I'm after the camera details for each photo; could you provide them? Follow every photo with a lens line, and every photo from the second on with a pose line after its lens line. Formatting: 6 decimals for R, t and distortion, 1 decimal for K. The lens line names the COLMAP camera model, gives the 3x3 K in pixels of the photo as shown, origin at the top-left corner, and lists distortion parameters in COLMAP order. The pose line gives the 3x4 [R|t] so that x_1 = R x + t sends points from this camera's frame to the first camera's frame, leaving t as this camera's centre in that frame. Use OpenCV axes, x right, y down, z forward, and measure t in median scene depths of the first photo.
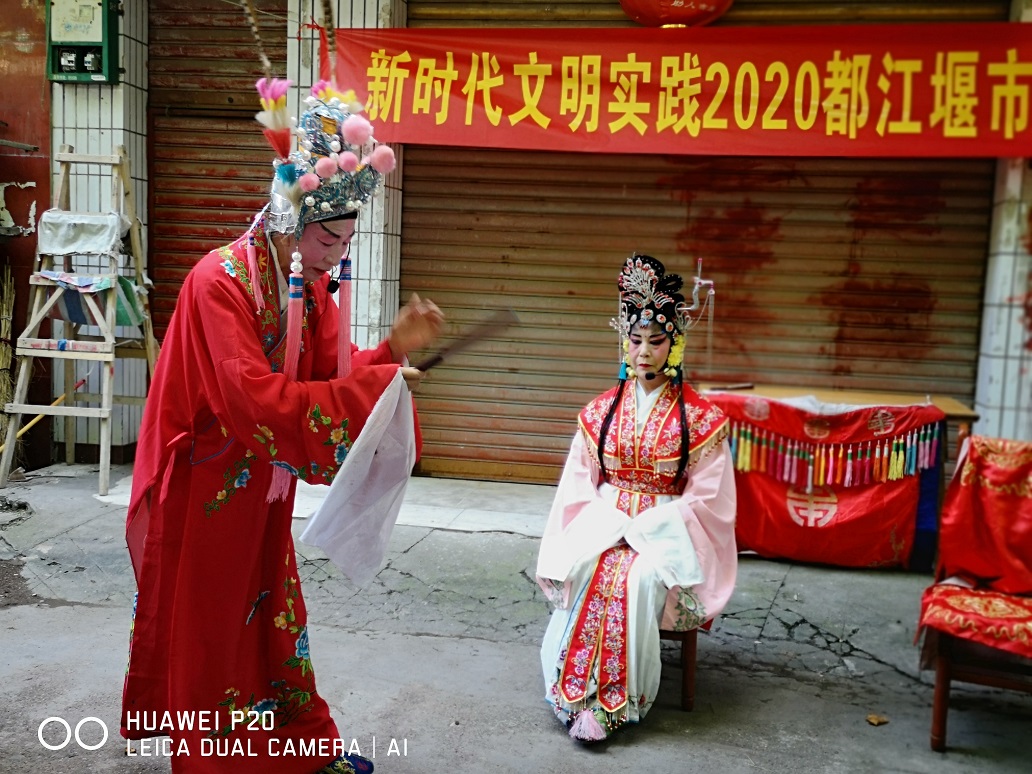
lens RADIAL K [[1069.6, 0, 516.0], [0, 1069.6, 387.0], [0, 0, 1]] dist [0.046701, -0.002918]
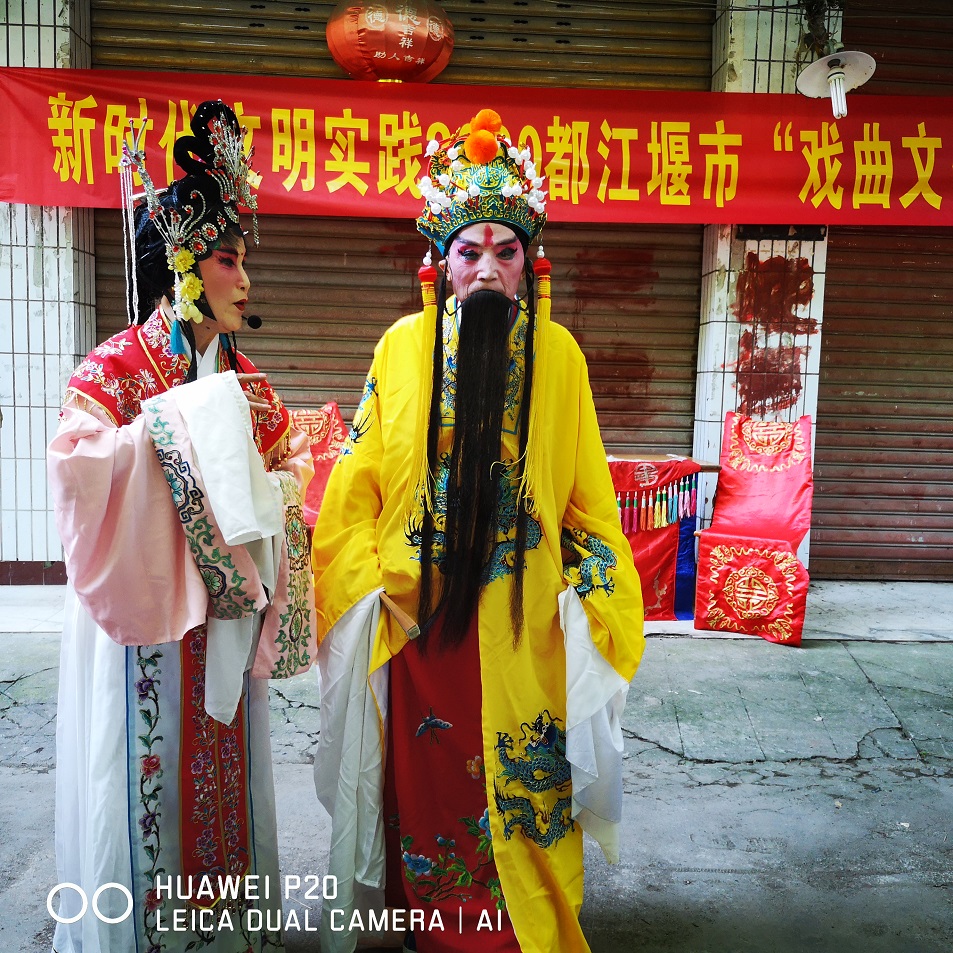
lens RADIAL K [[964.9, 0, 476.5], [0, 964.9, 476.5], [0, 0, 1]] dist [0.101654, -0.156915]
pose [[0.969333, -0.040880, 0.242327, -0.002702], [0.039159, 0.999162, 0.011918, 0.004587], [-0.242611, -0.002063, 0.970122, 0.142236]]
